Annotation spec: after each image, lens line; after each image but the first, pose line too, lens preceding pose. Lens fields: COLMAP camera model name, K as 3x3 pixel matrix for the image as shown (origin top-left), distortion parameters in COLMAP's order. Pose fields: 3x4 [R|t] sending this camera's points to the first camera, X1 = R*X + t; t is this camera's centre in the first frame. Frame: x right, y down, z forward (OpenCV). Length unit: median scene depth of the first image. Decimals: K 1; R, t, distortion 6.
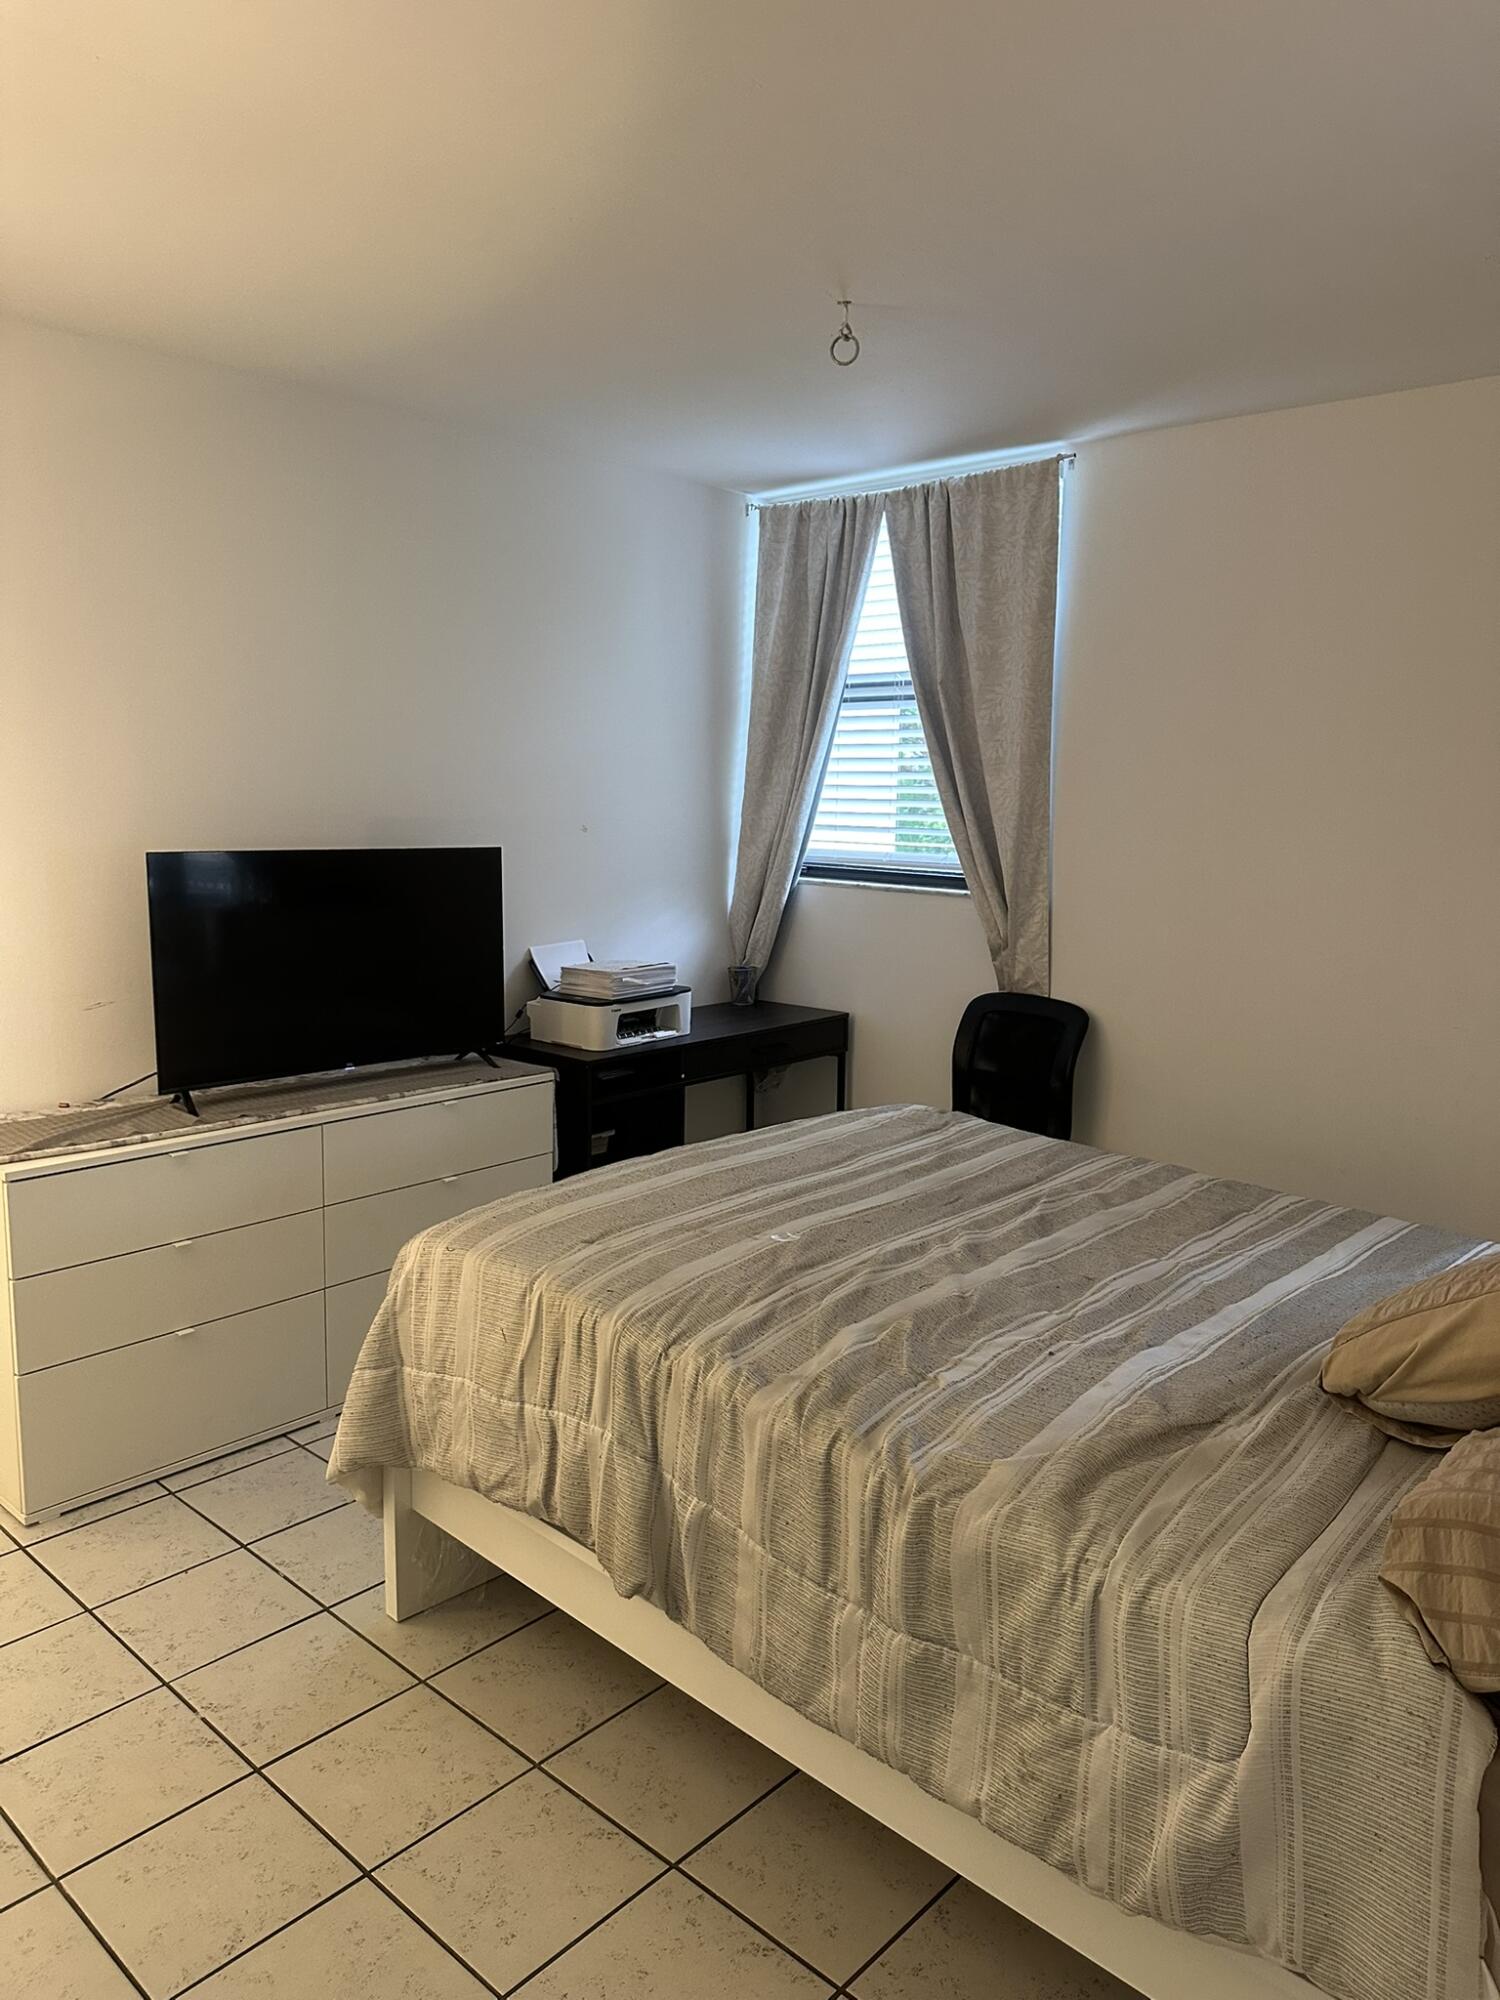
lens RADIAL K [[1398.9, 0, 750.0], [0, 1398.9, 1000.0], [0, 0, 1]] dist [0.084313, -0.117893]
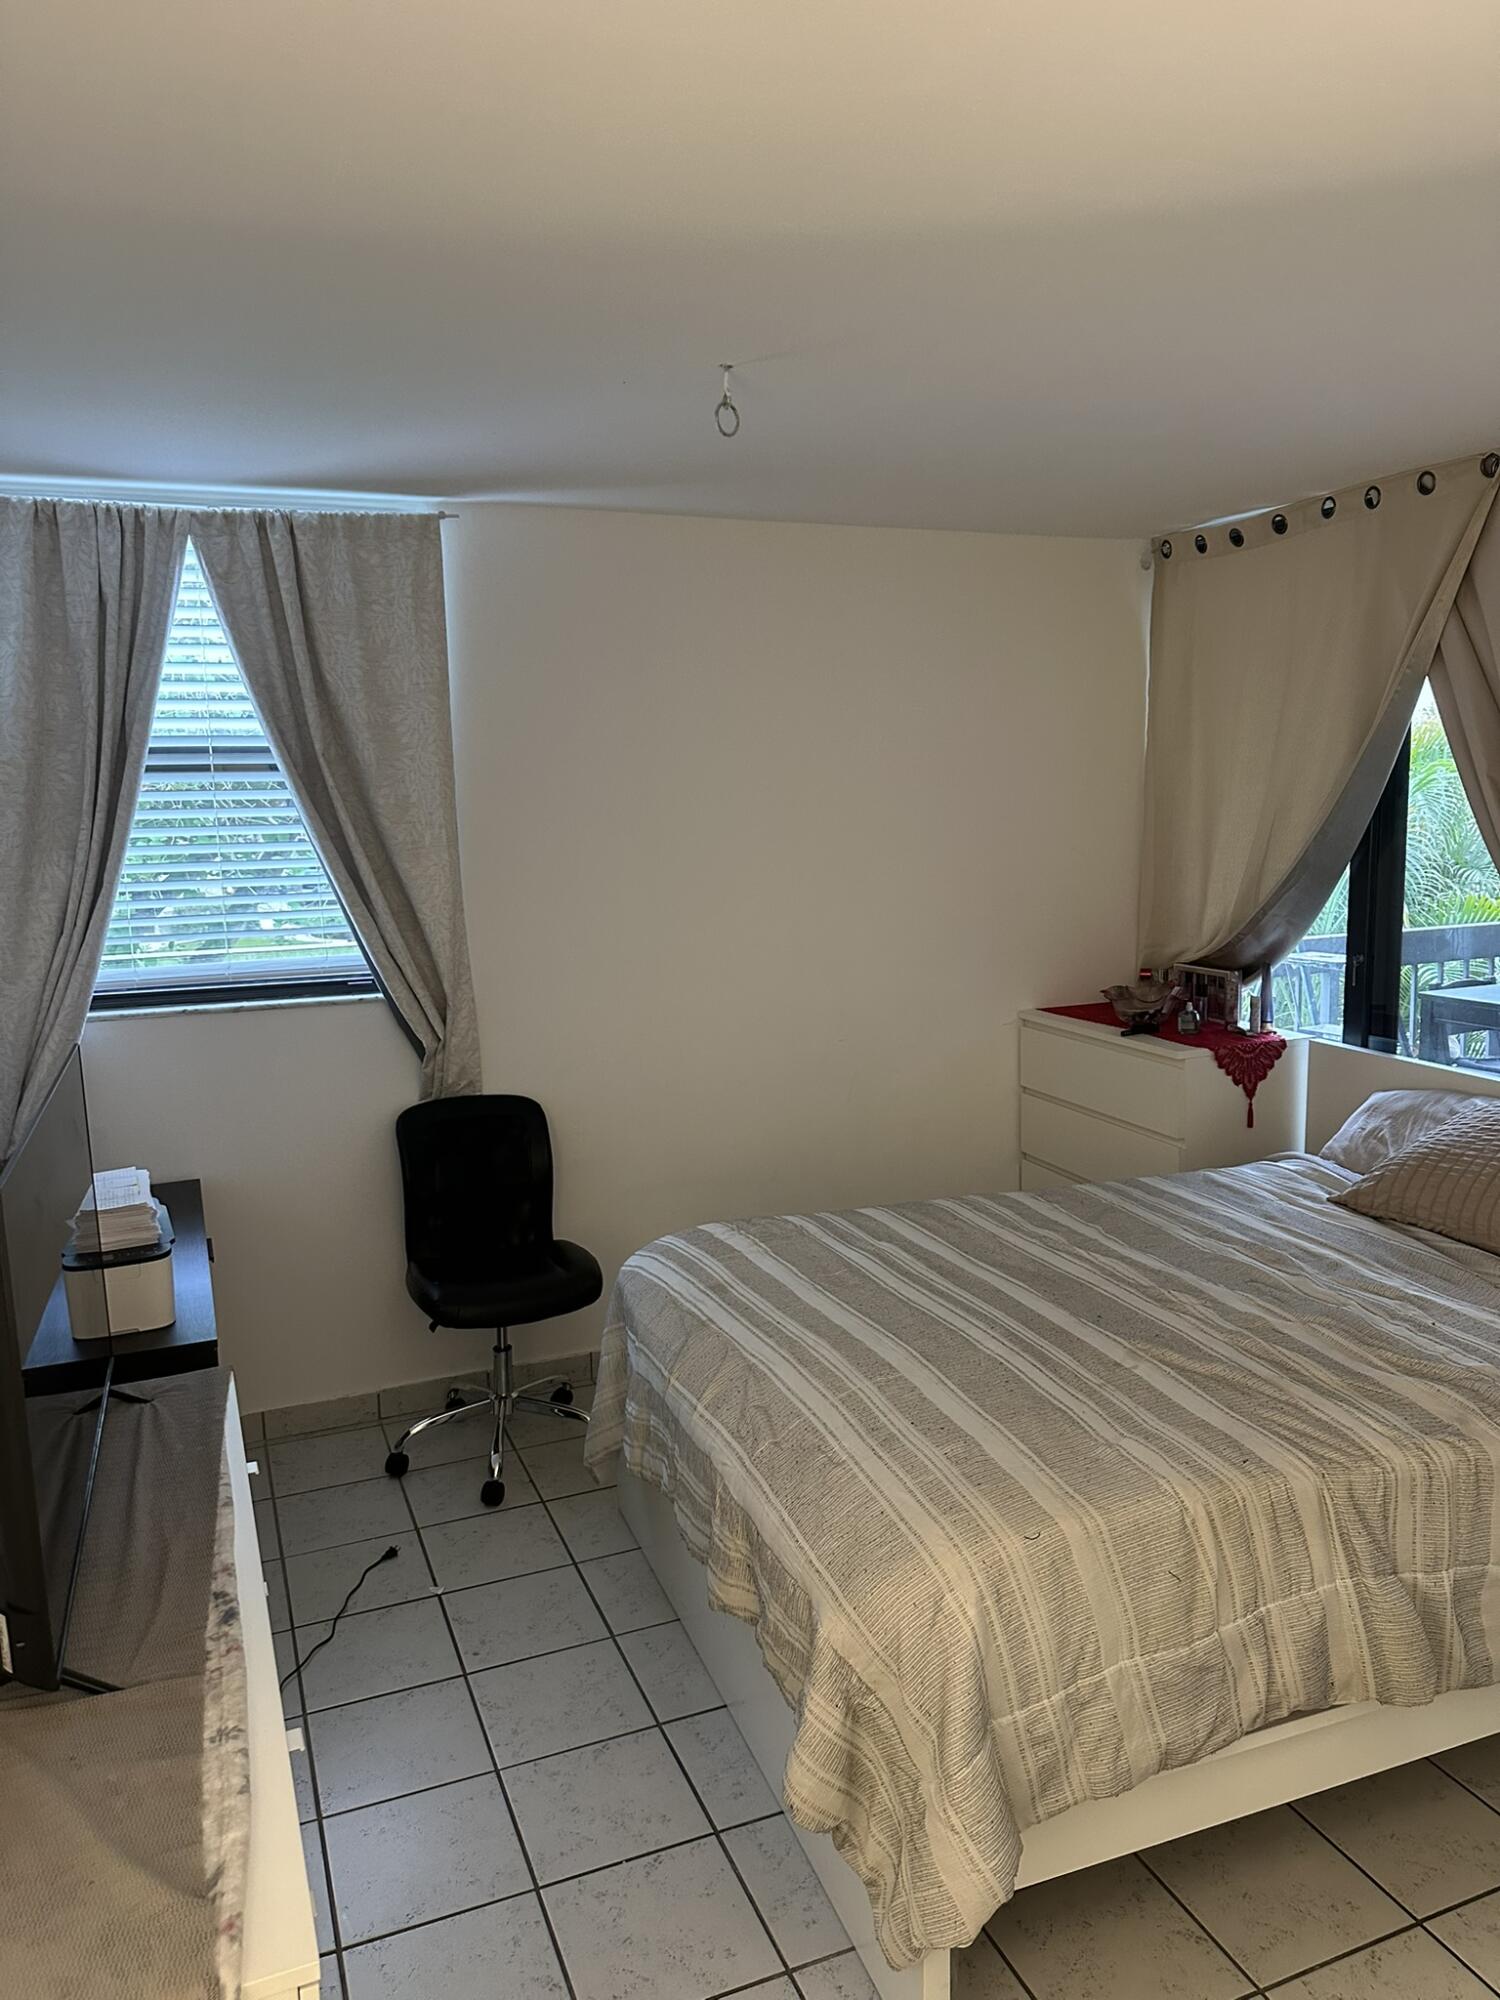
lens RADIAL K [[1406.7, 0, 750.0], [0, 1406.7, 1000.0], [0, 0, 1]] dist [-0.001126, -0.002878]
pose [[0.442300, -0.158463, 0.882757, -0.508005], [0.164155, 0.981944, 0.094019, -0.119042], [-0.881717, 0.103324, 0.460326, 0.406215]]
